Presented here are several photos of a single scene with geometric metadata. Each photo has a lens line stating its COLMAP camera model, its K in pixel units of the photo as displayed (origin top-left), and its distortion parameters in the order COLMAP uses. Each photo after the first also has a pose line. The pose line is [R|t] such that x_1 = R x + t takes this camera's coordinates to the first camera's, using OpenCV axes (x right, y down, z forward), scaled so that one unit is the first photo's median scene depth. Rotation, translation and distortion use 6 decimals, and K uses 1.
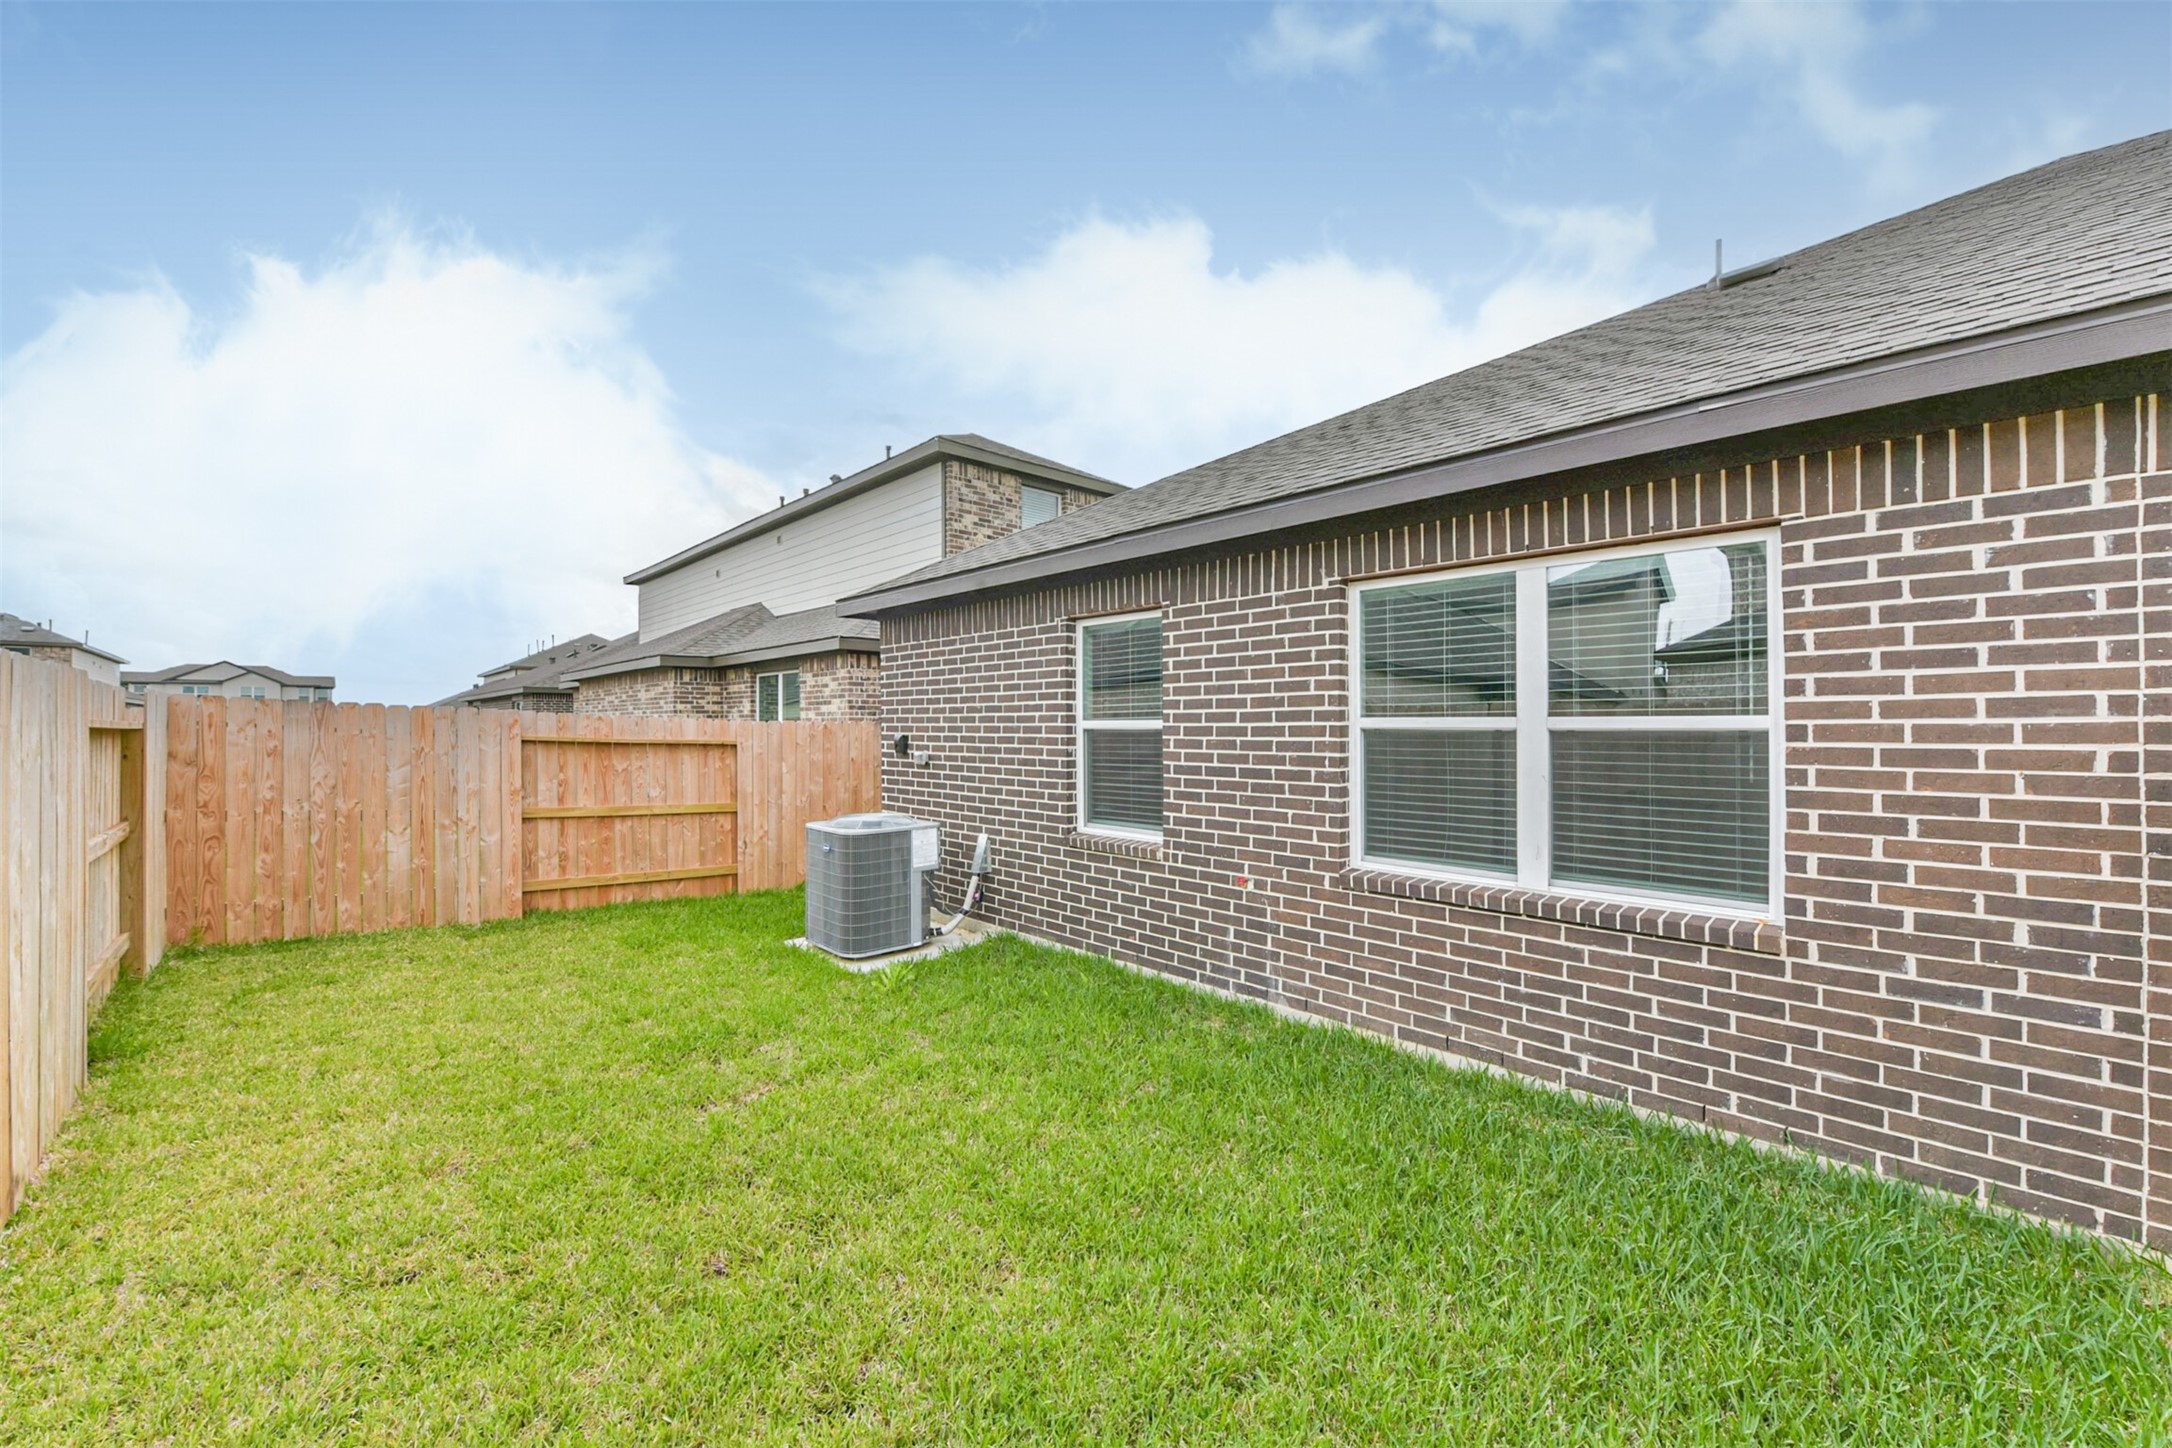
lens RADIAL K [[914.8, 0, 1082.6], [0, 914.8, 711.1], [0, 0, 1]] dist [-0.000032, -0.000159]
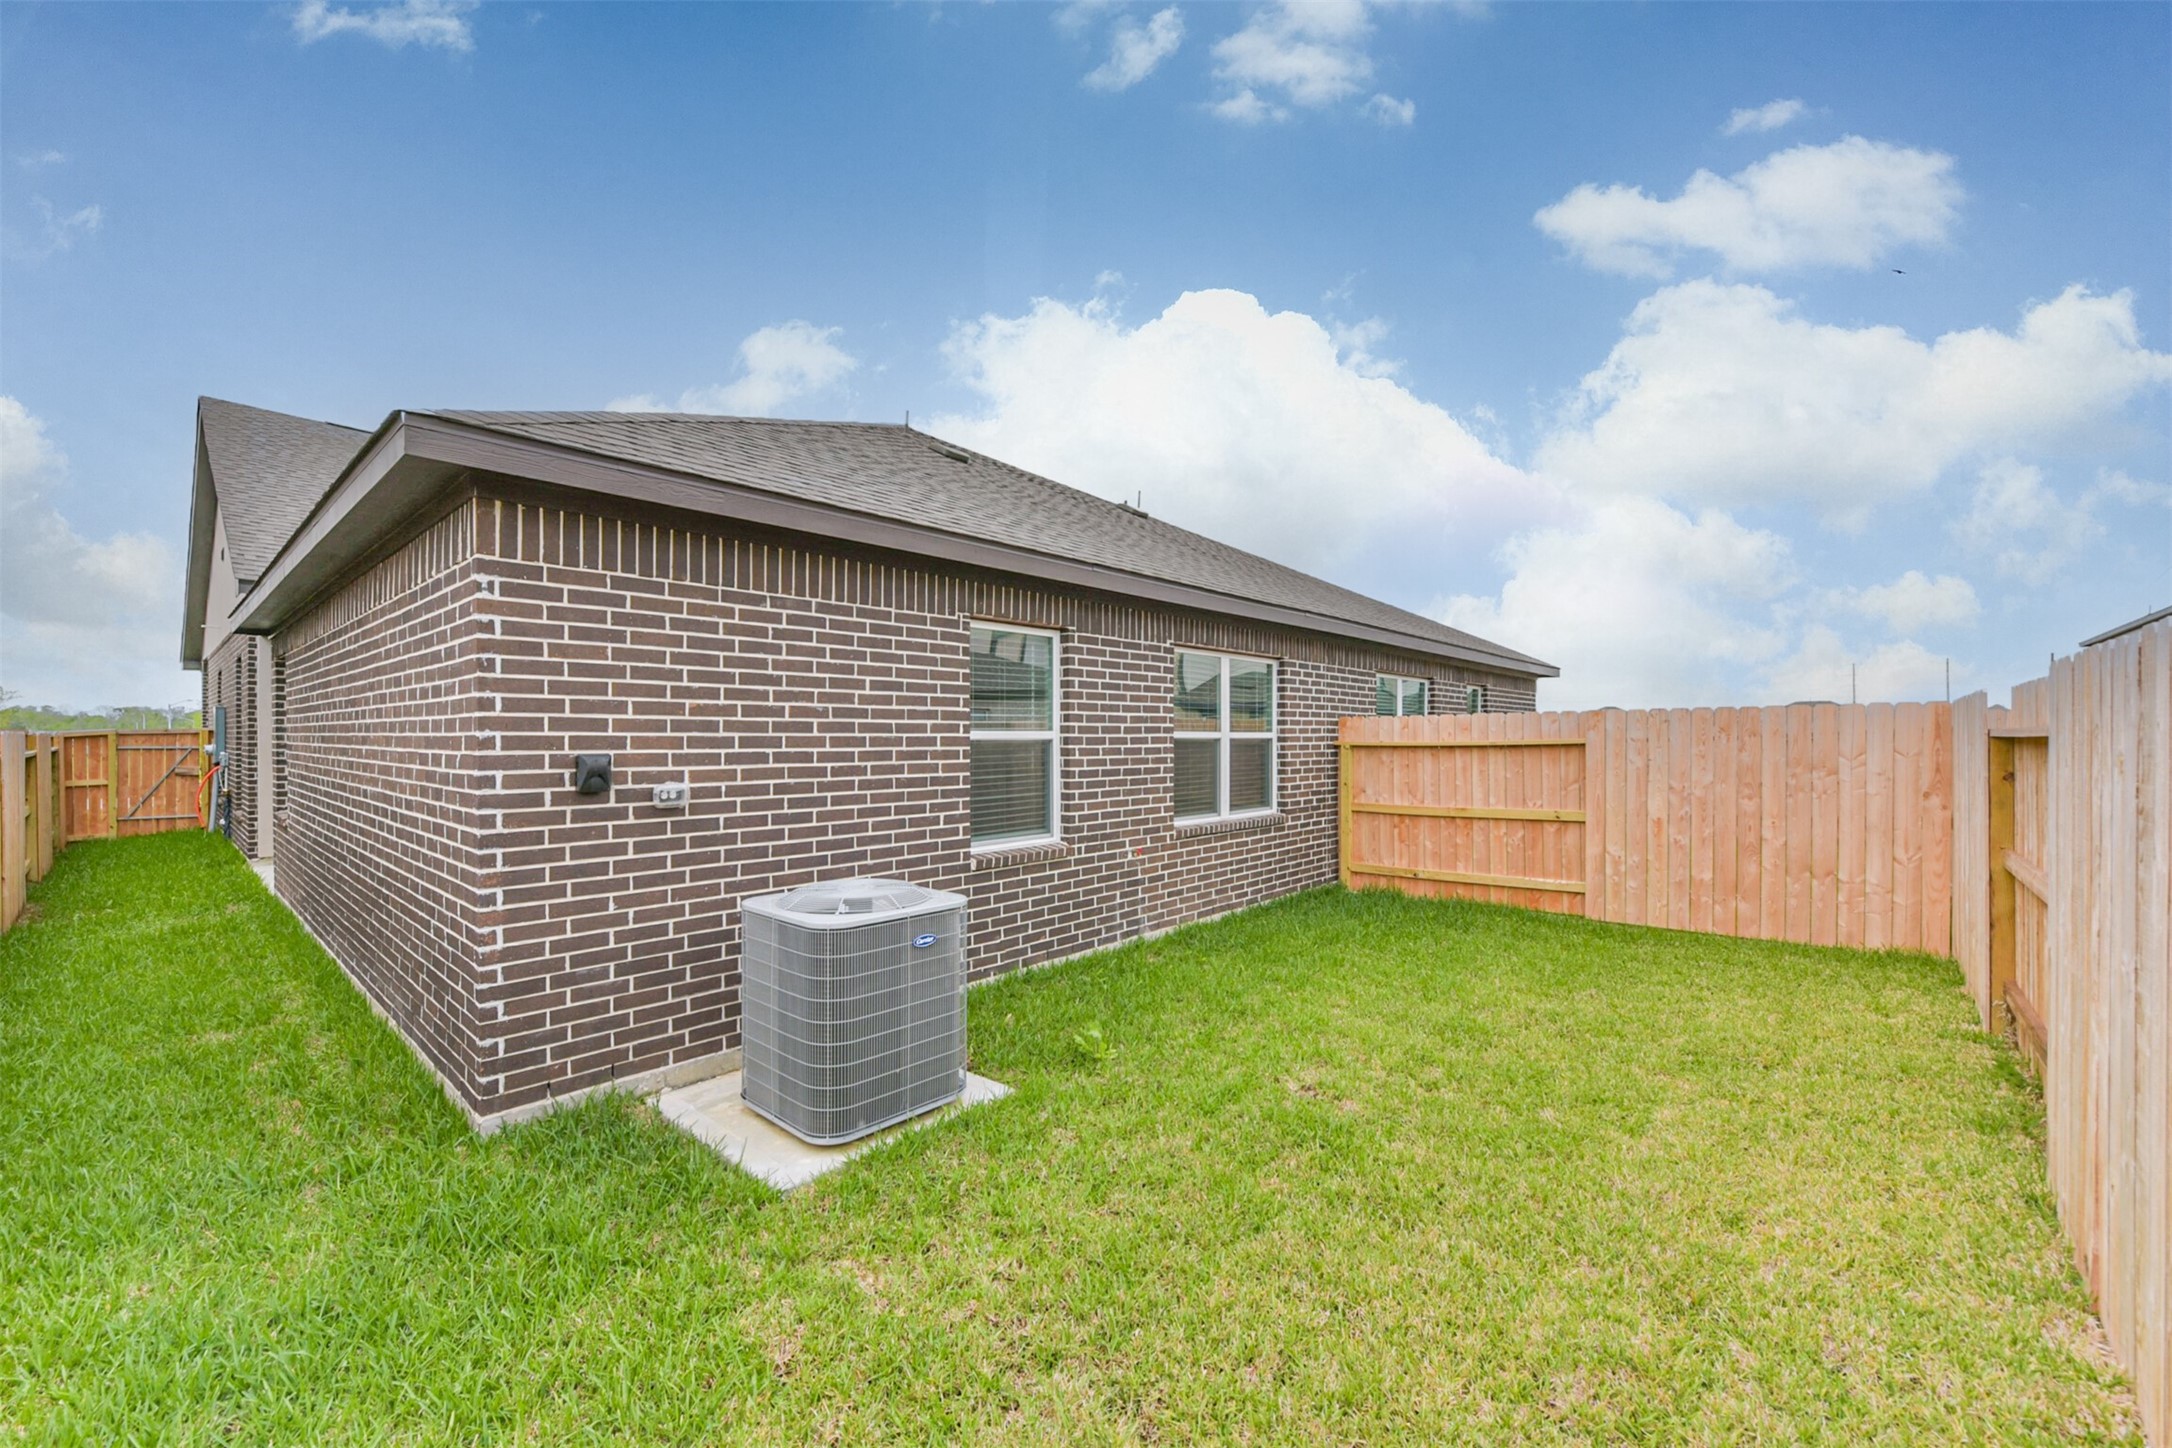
lens RADIAL K [[854.8, 0, 1088.0], [0, 854.8, 734.7], [0, 0, 1]] dist [0.000360, -0.000486]
pose [[-0.123145, 0.005618, 0.992373, -1.032389], [-0.012556, 0.999895, -0.007219, 0.022667], [-0.992309, -0.013349, -0.123062, 1.190060]]
